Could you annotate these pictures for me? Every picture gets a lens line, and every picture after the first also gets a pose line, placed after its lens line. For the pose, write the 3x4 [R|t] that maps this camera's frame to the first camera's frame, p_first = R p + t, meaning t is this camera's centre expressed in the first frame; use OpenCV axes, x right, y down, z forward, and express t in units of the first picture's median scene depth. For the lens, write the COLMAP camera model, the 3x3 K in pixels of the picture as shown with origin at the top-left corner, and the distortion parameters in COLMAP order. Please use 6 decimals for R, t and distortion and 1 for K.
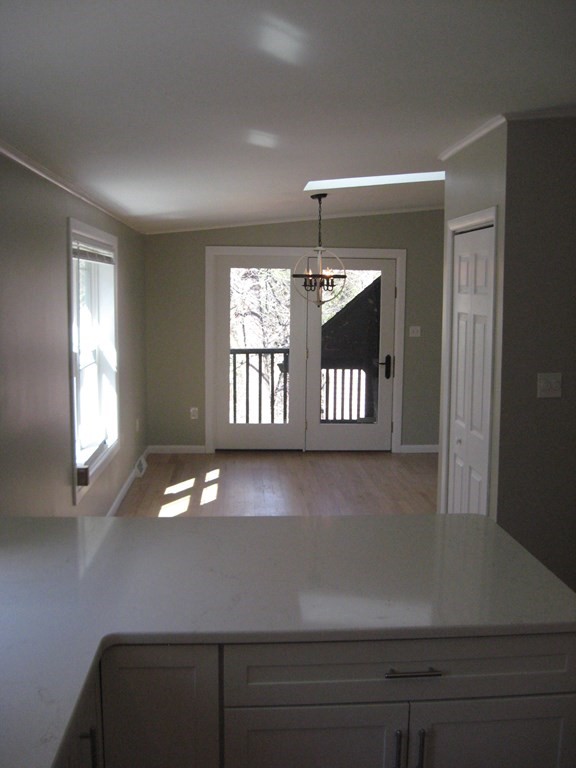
lens RADIAL K [[795.8, 0, 287.7], [0, 795.8, 381.8], [0, 0, 1]] dist [-0.123714, 0.000000]
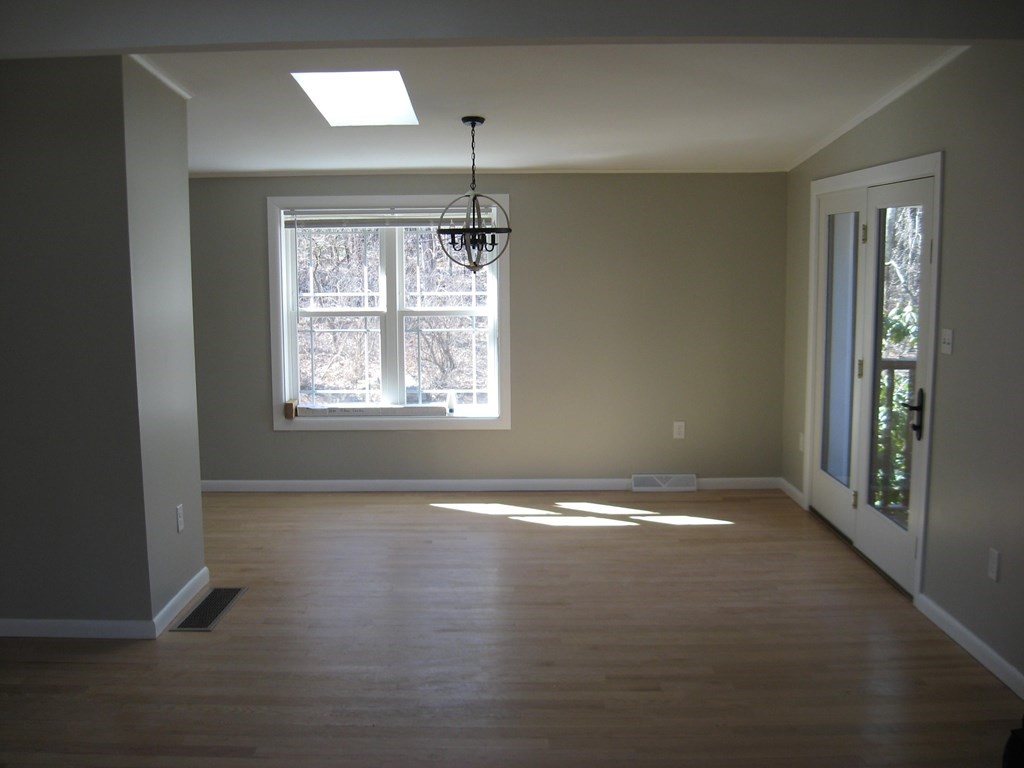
lens RADIAL K [[1061.0, 0, 507.9], [0, 1061.0, 381.0], [0, 0, 1]] dist [-0.123714, 0.000000]
pose [[-0.074314, 0.104970, -0.991695, 0.742811], [-0.109517, 0.987571, 0.112741, -0.080016], [0.991203, 0.116985, -0.061894, 0.809010]]
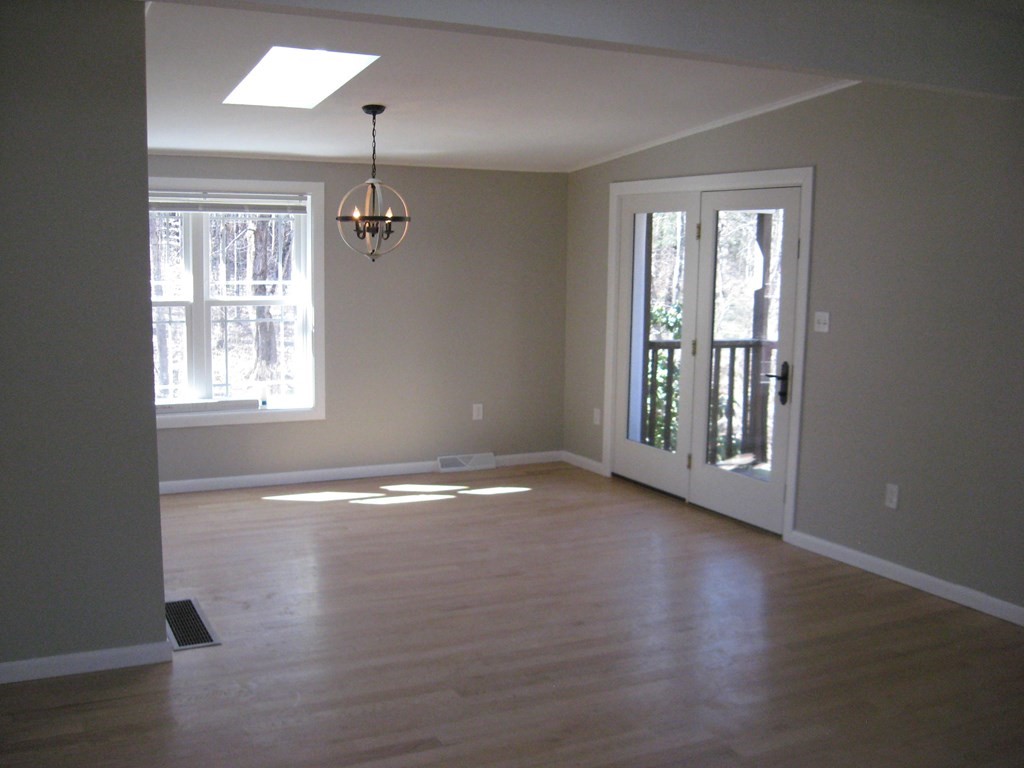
lens RADIAL K [[1061.0, 0, 509.2], [0, 1061.0, 383.2], [0, 0, 1]] dist [-0.123714, 0.000000]
pose [[0.387023, 0.108041, -0.915718, 0.729126], [-0.116602, 0.990874, 0.067627, -0.046507], [0.914668, 0.080602, 0.396089, 0.542768]]
